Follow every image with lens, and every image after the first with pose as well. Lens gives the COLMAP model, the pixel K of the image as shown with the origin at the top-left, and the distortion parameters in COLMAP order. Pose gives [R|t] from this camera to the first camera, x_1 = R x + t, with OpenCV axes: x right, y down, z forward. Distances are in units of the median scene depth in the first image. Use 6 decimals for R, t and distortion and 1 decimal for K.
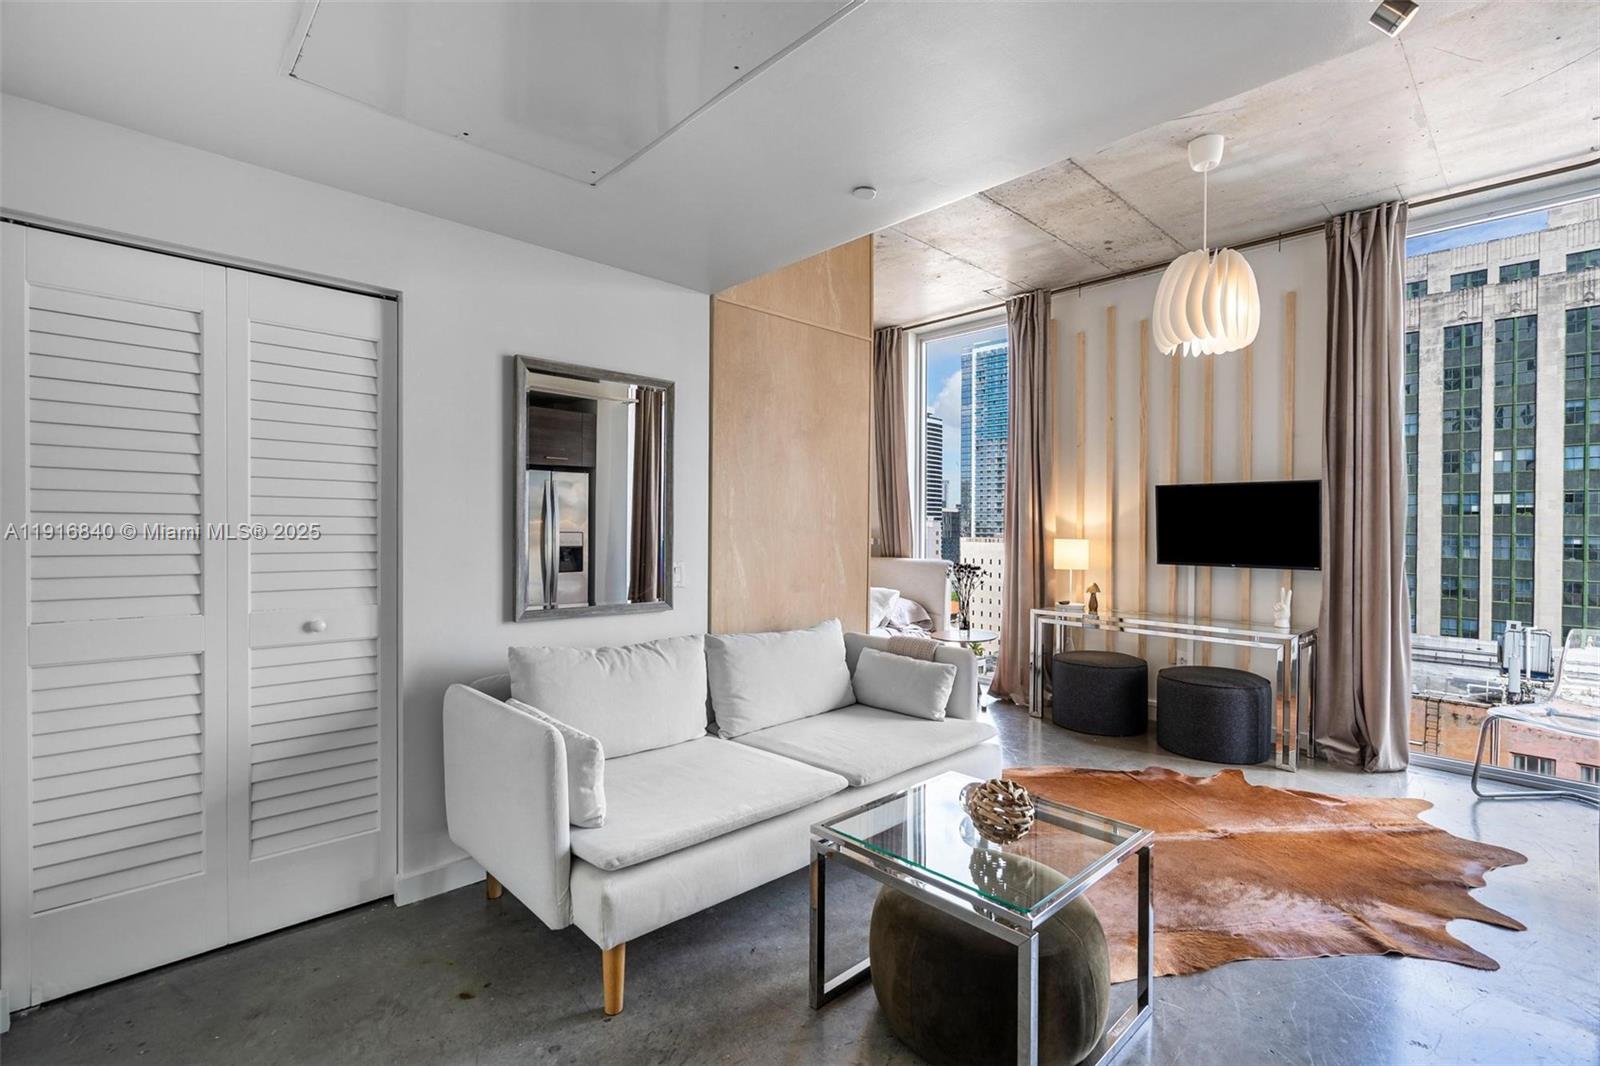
lens RADIAL K [[726.3, 0, 819.3], [0, 726.3, 525.7], [0, 0, 1]] dist [0.000035, -0.000080]
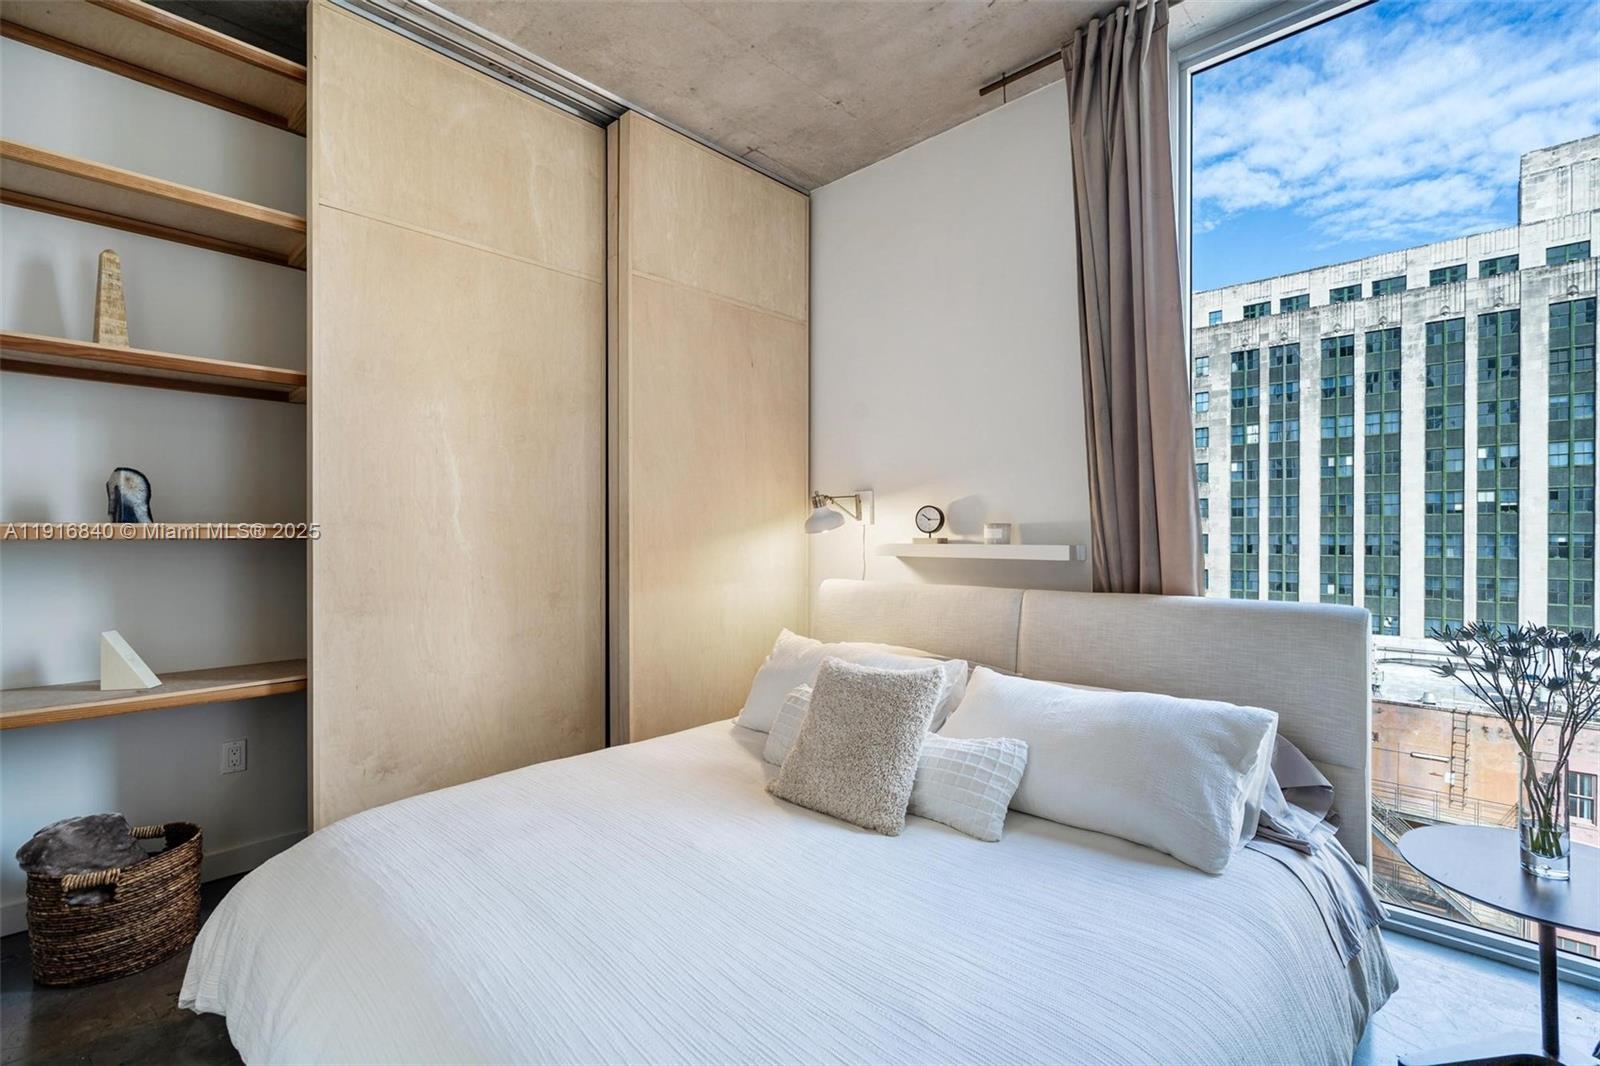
lens RADIAL K [[722.4, 0, 814.8], [0, 722.4, 536.0], [0, 0, 1]] dist [-0.001195, -0.000058]
pose [[0.999101, -0.012467, 0.040508, -0.114004], [0.012322, 0.999917, 0.003835, 0.013698], [-0.040552, -0.003332, 0.999172, 0.931258]]
